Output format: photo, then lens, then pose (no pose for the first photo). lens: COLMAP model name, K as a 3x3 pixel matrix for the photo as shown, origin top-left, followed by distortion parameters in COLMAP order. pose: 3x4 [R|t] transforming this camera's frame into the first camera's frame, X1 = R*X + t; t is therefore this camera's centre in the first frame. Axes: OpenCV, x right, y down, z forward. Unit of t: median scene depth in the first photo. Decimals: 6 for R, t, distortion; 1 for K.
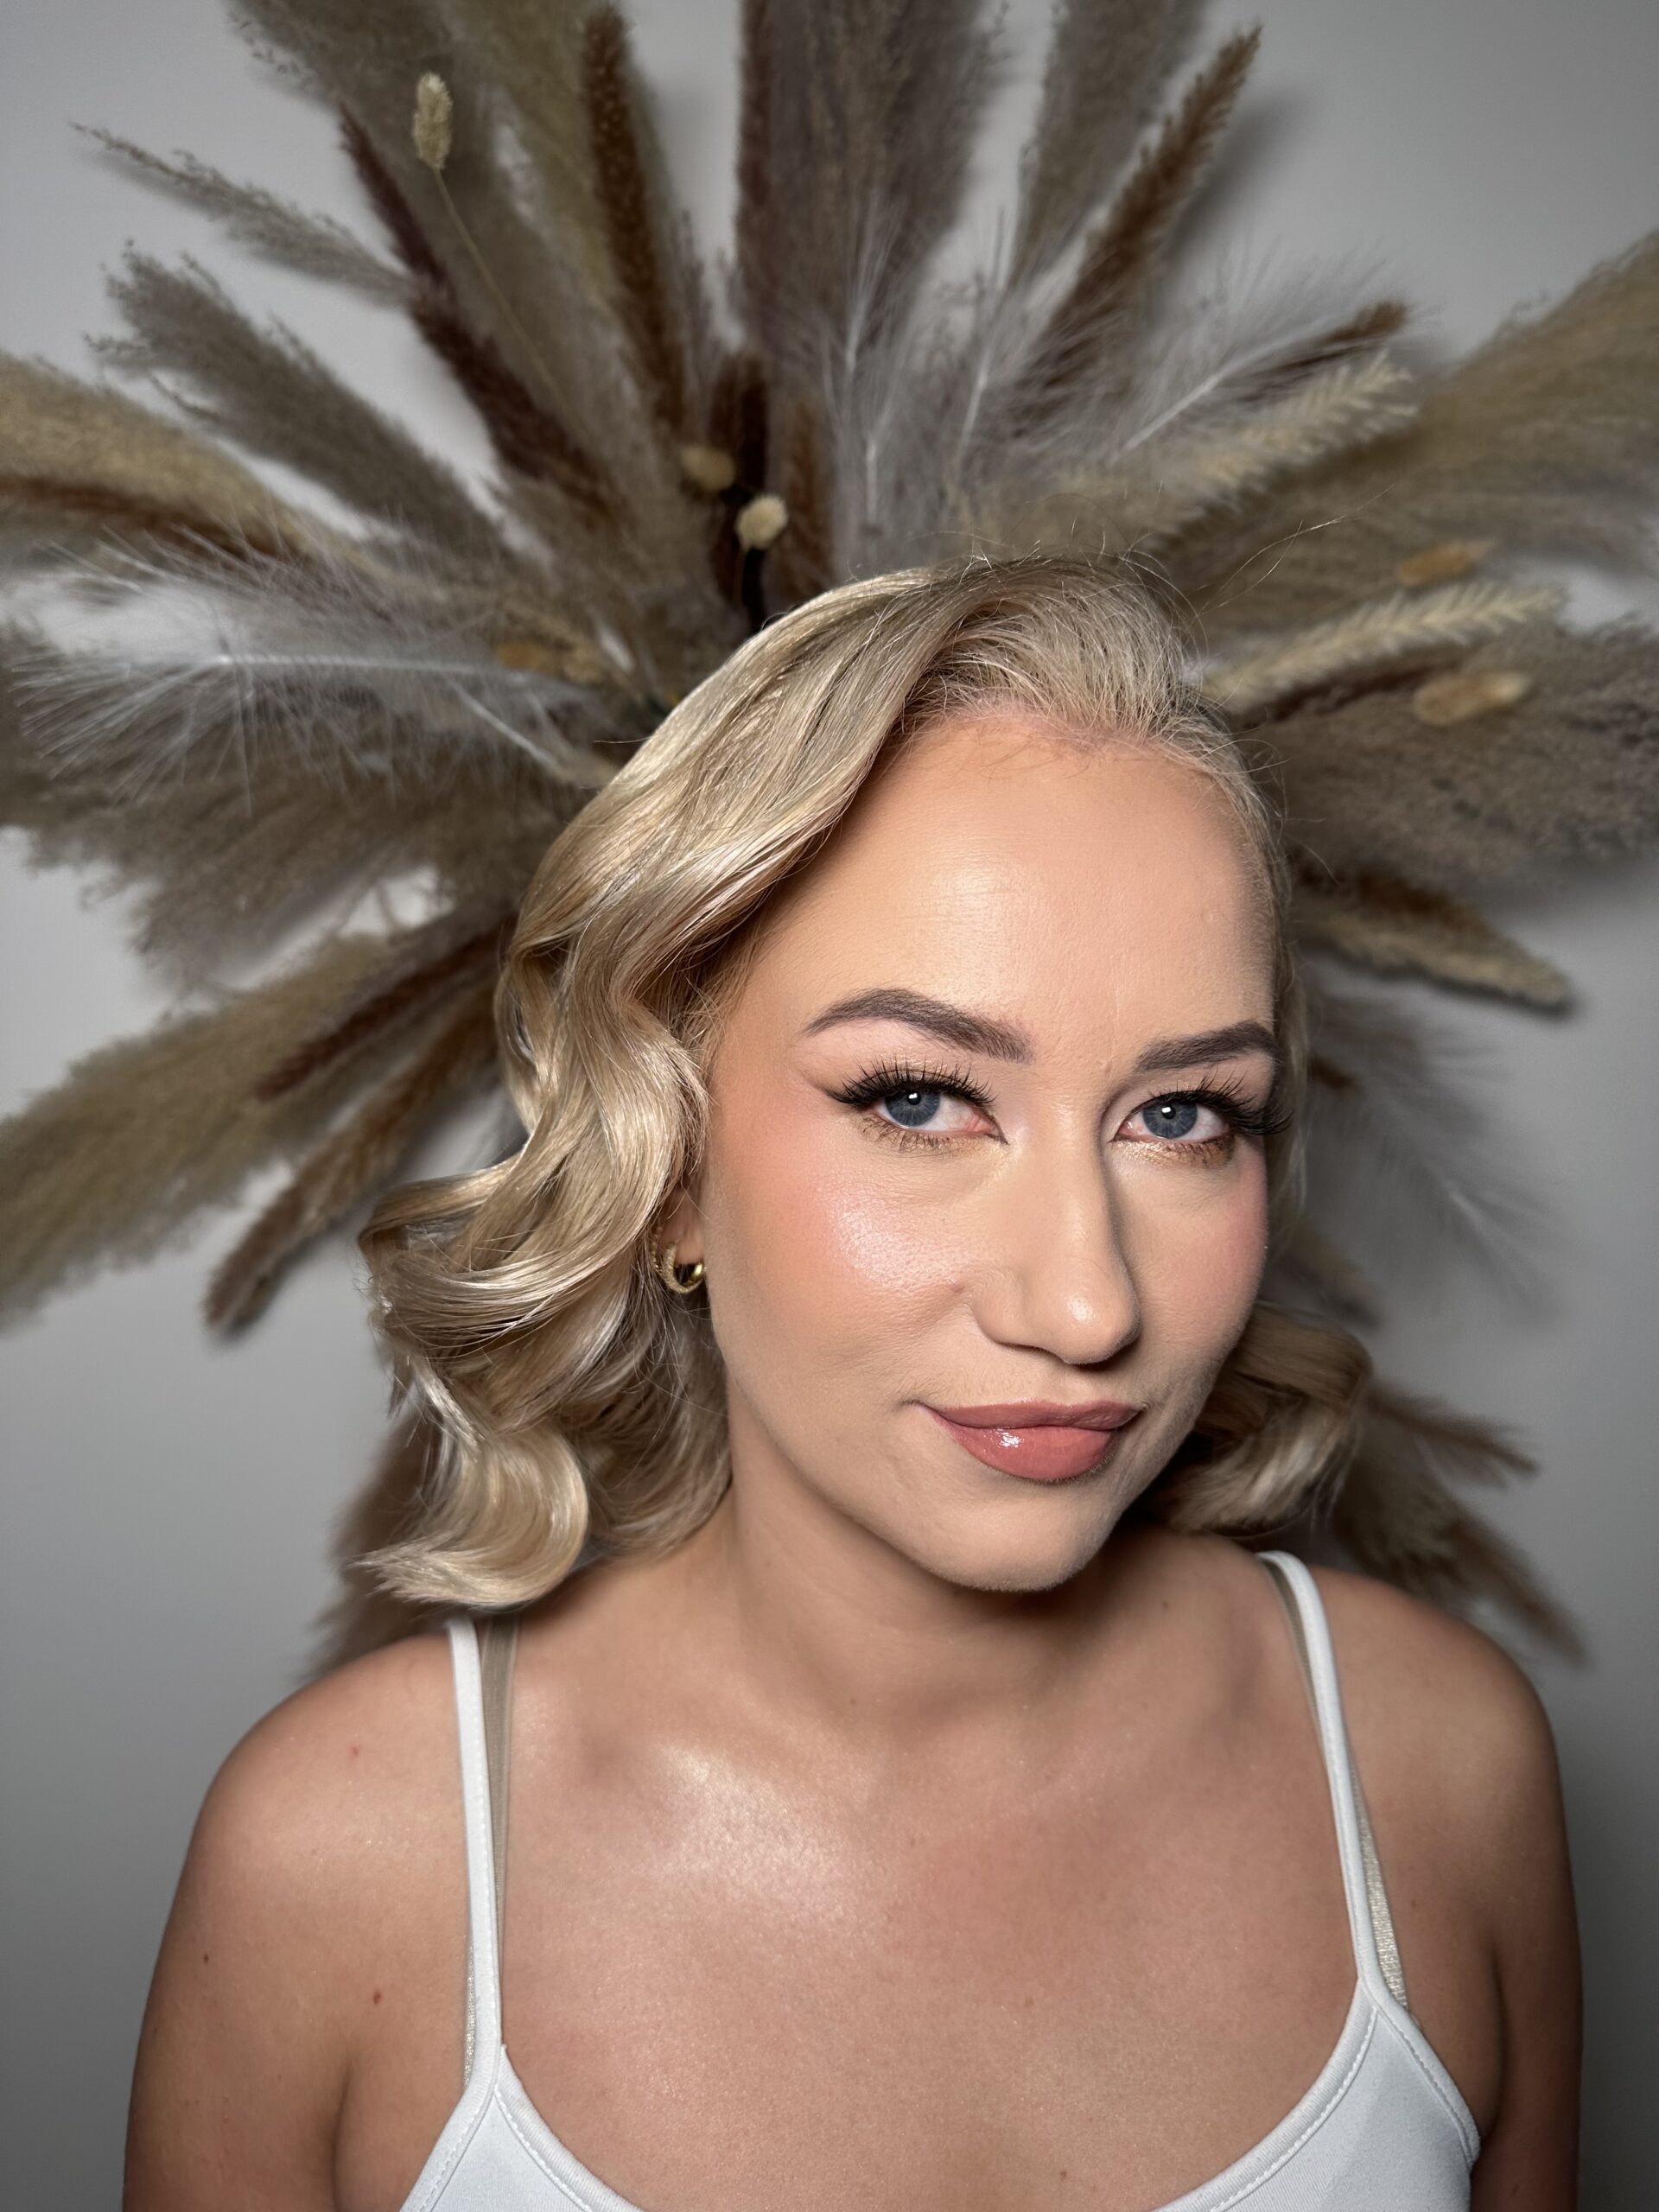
lens RADIAL K [[1627.4, 0, 829.5], [0, 1627.4, 1106.0], [0, 0, 1]] dist [-0.014455, -0.000676]
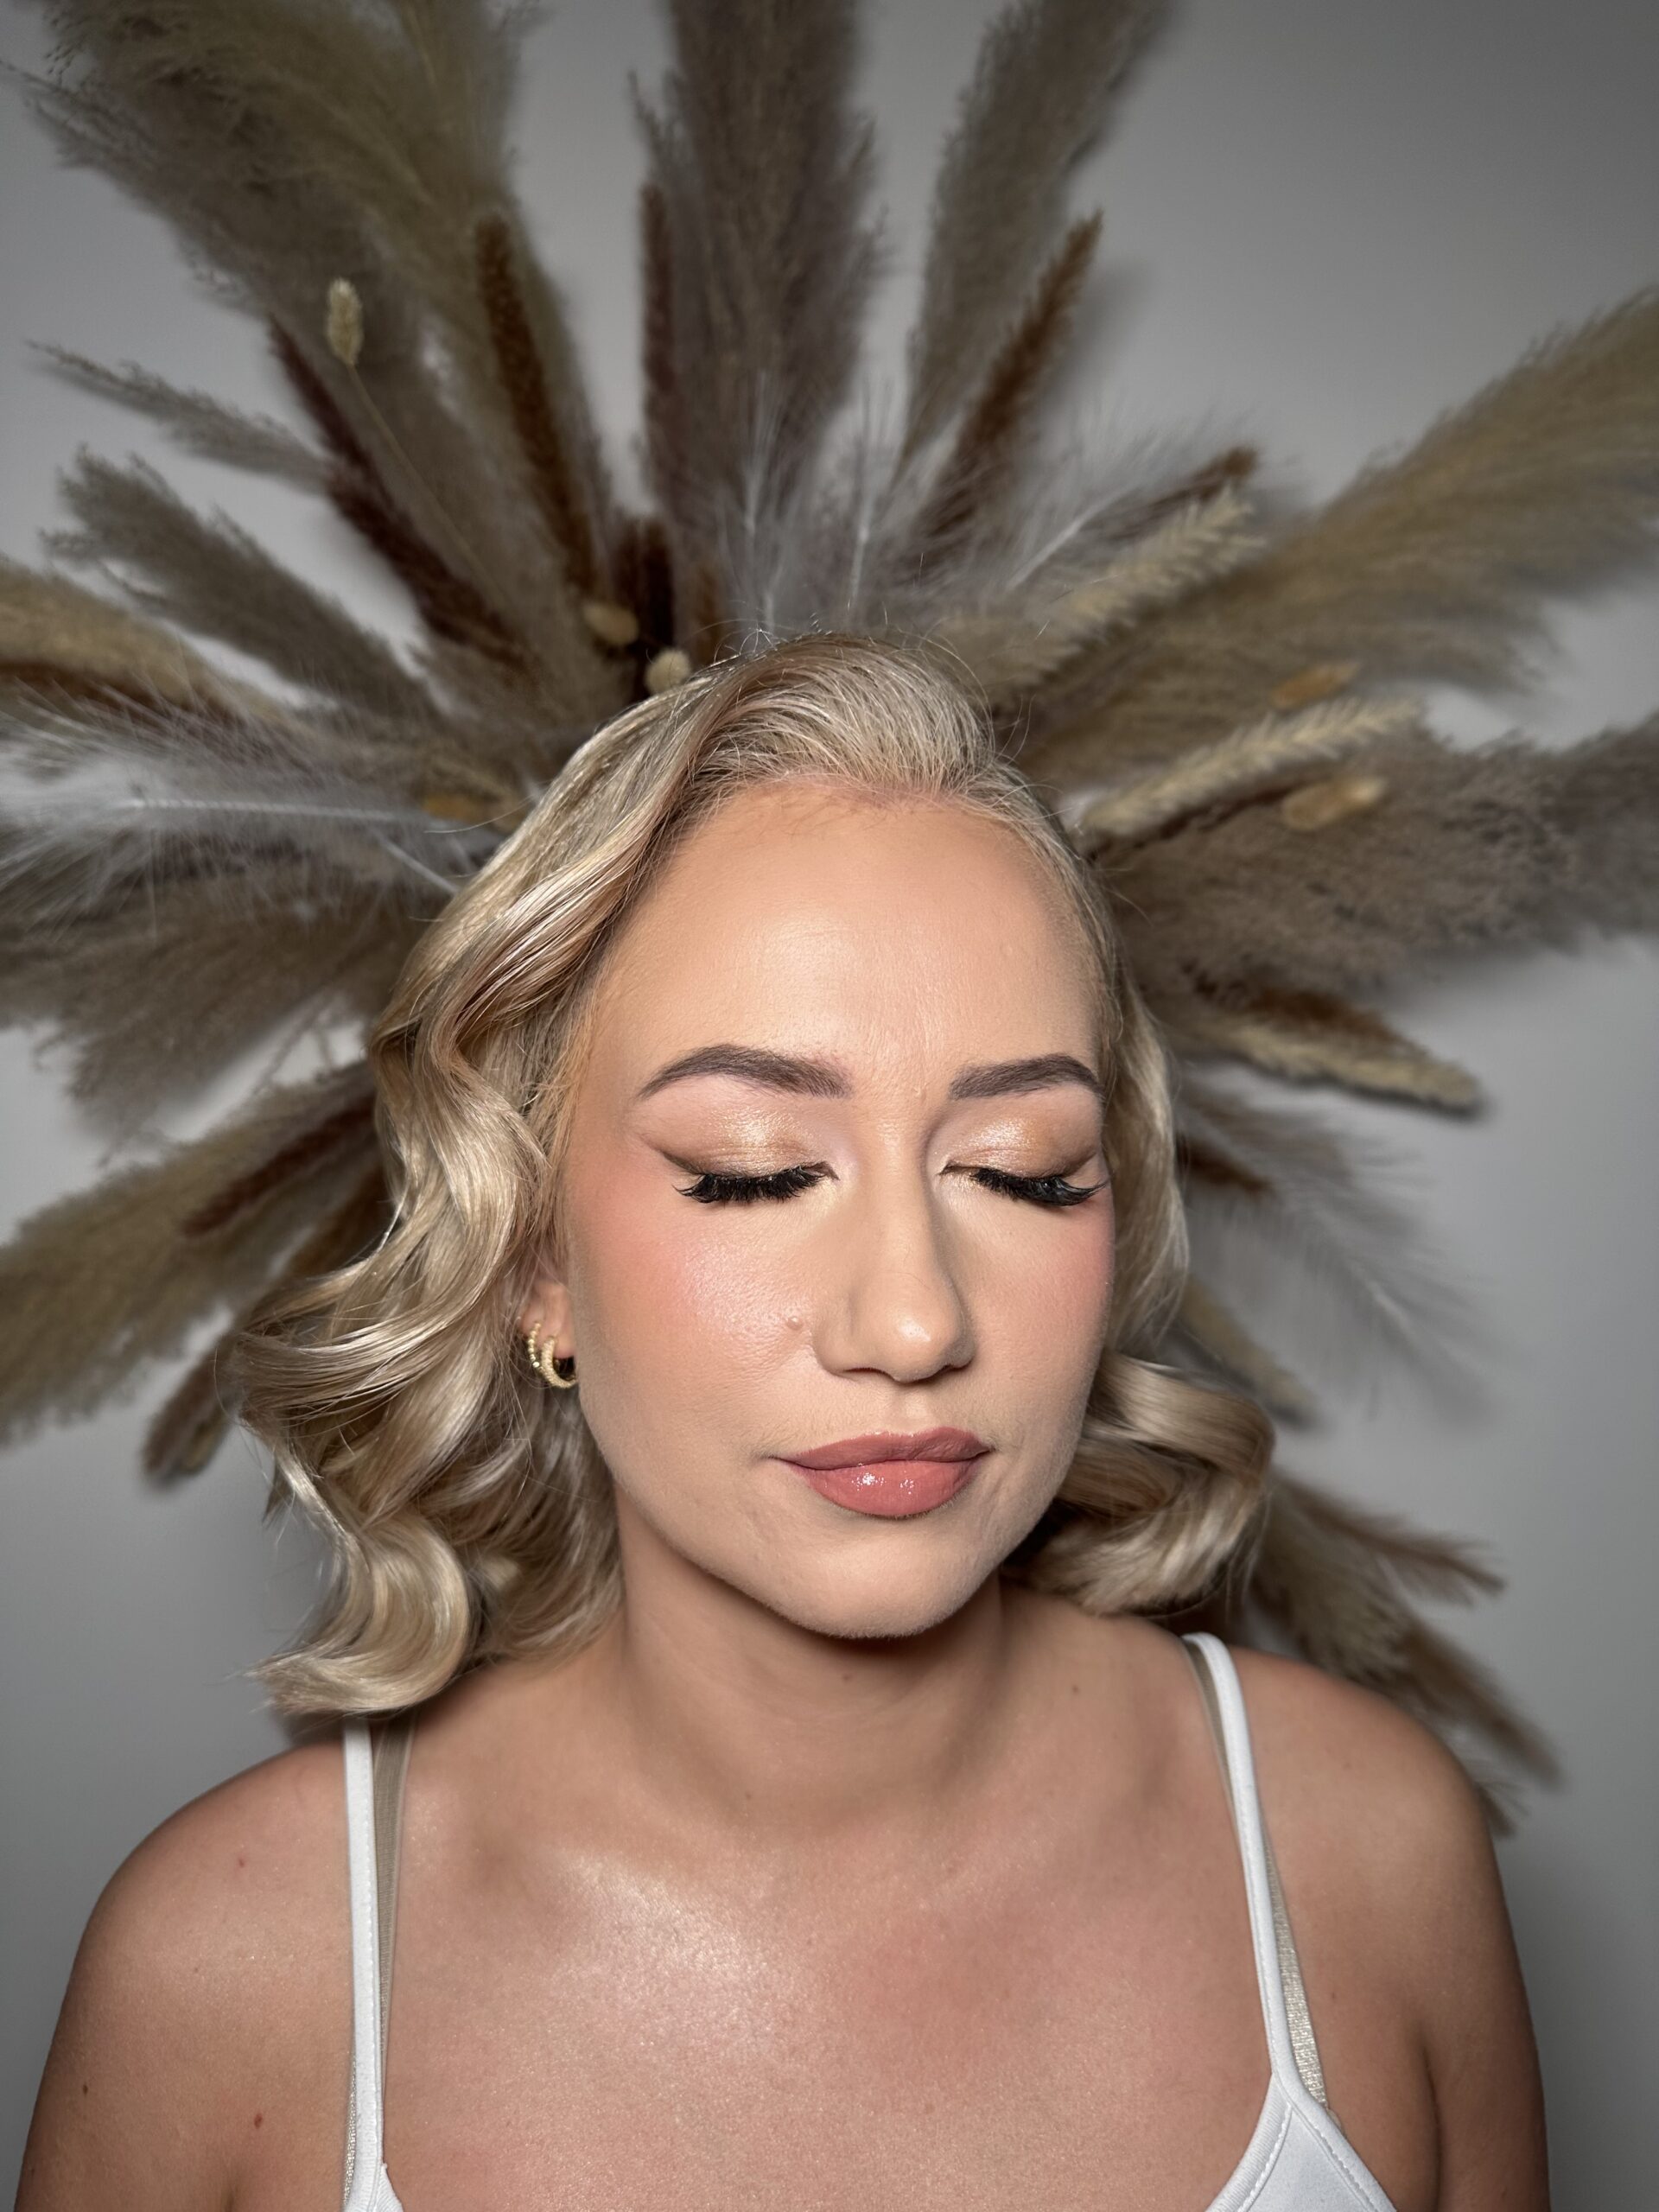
lens RADIAL K [[1628.1, 0, 829.5], [0, 1628.1, 1106.0], [0, 0, 1]] dist [0.000535, -0.008672]
pose [[0.999367, -0.035339, -0.004043, 0.058879], [0.034675, 0.993248, -0.110711, 0.042469], [0.007928, 0.110501, 0.993844, -0.023383]]
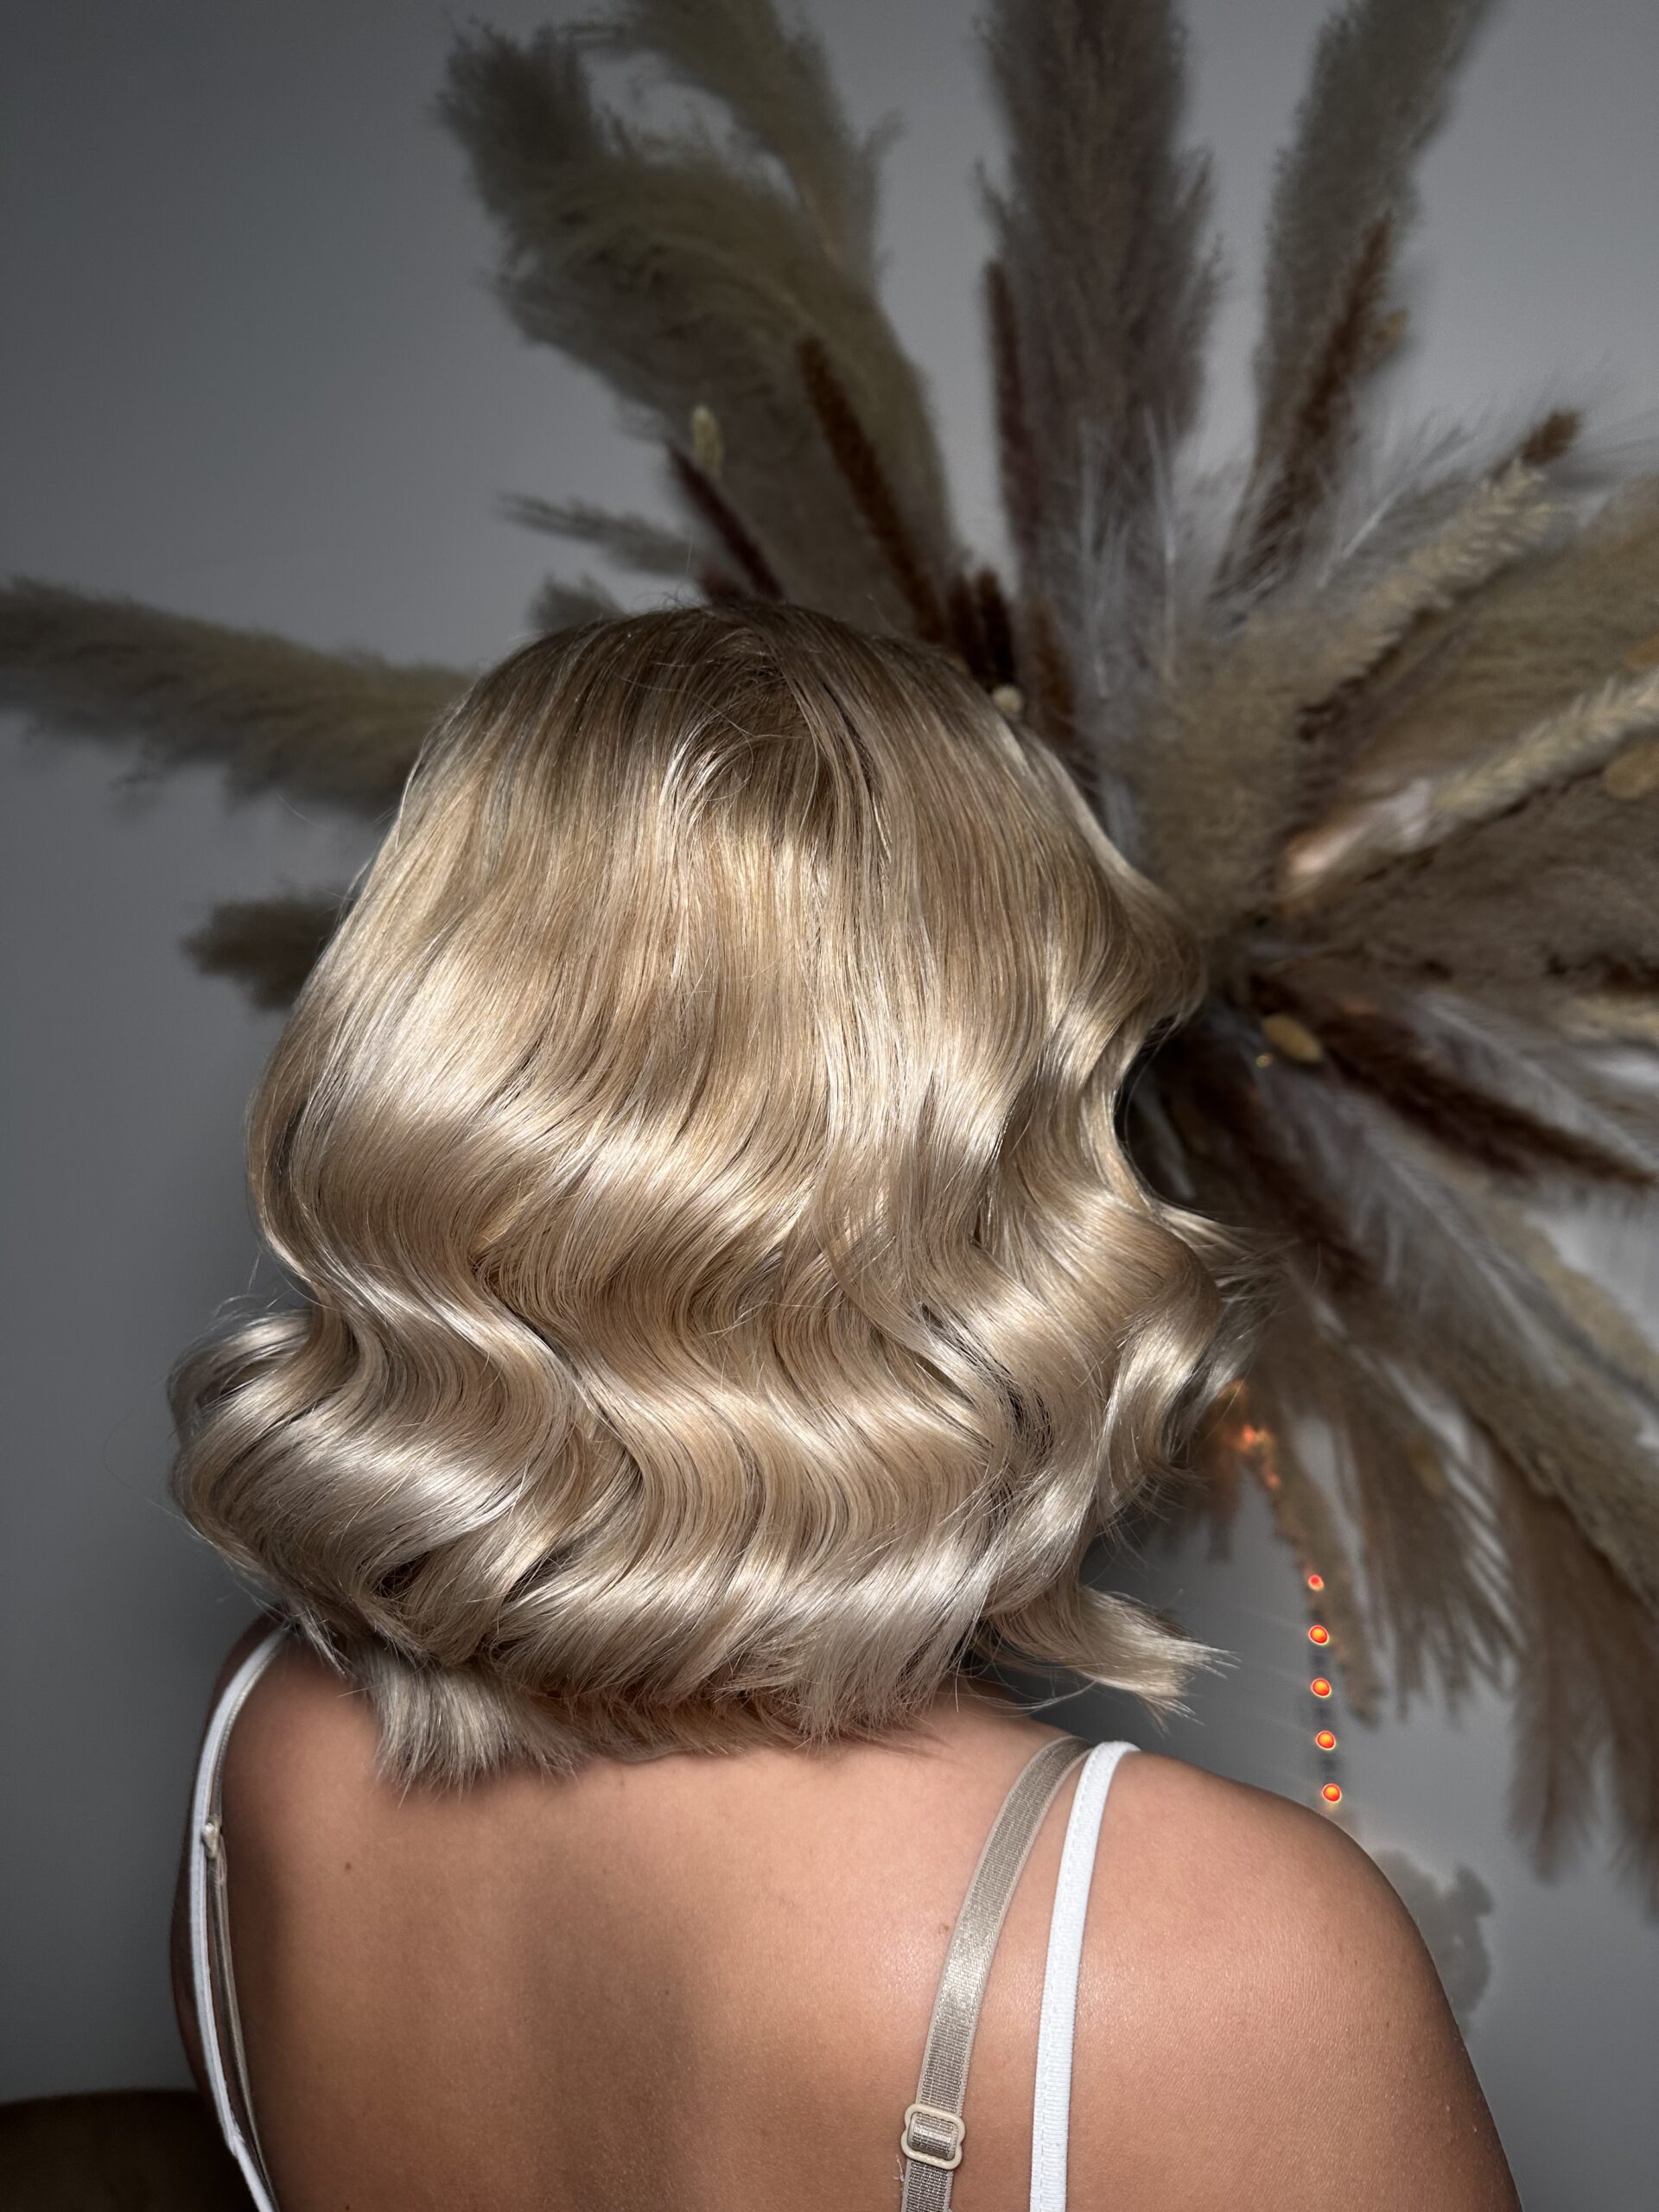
lens RADIAL K [[1628.1, 0, 829.5], [0, 1628.1, 1106.0], [0, 0, 1]] dist [0.000535, -0.008672]
pose [[0.936317, -0.067425, -0.344622, 0.220008], [0.019384, 0.989821, -0.140994, 0.076662], [0.350620, 0.125335, 0.928093, -0.072295]]
